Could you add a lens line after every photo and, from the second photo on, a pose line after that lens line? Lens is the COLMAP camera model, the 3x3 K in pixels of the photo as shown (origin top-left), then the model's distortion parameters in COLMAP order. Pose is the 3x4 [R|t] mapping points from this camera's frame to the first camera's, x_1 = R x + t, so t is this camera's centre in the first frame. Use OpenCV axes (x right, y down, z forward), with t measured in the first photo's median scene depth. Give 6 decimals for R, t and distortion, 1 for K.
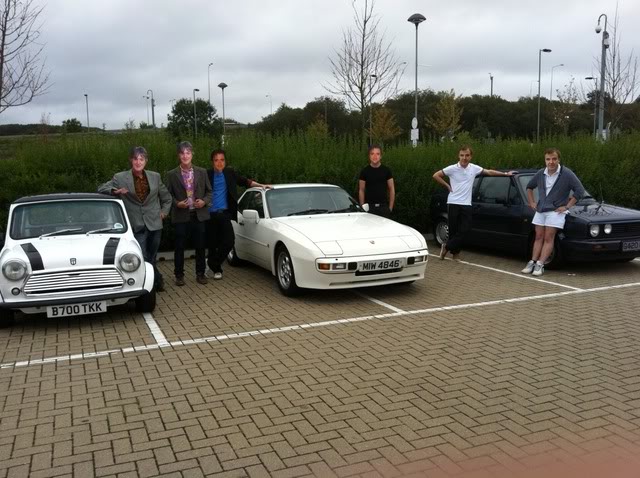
lens RADIAL K [[591.6, 0, 319.7], [0, 591.6, 238.9], [0, 0, 1]] dist [0.029963, 0.000000]
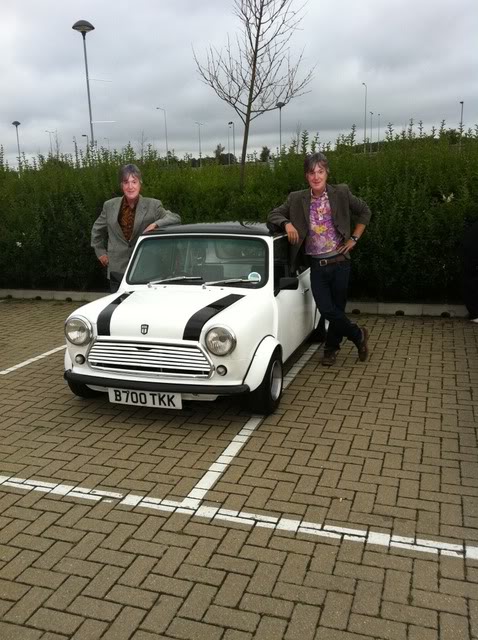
lens RADIAL K [[591.6, 0, 238.1], [0, 591.6, 318.4], [0, 0, 1]] dist [0.029963, 0.000000]
pose [[0.744725, 0.146346, -0.651128, 0.109916], [-0.075949, 0.987907, 0.135173, -0.075806], [0.663035, -0.051214, 0.746834, 0.566310]]
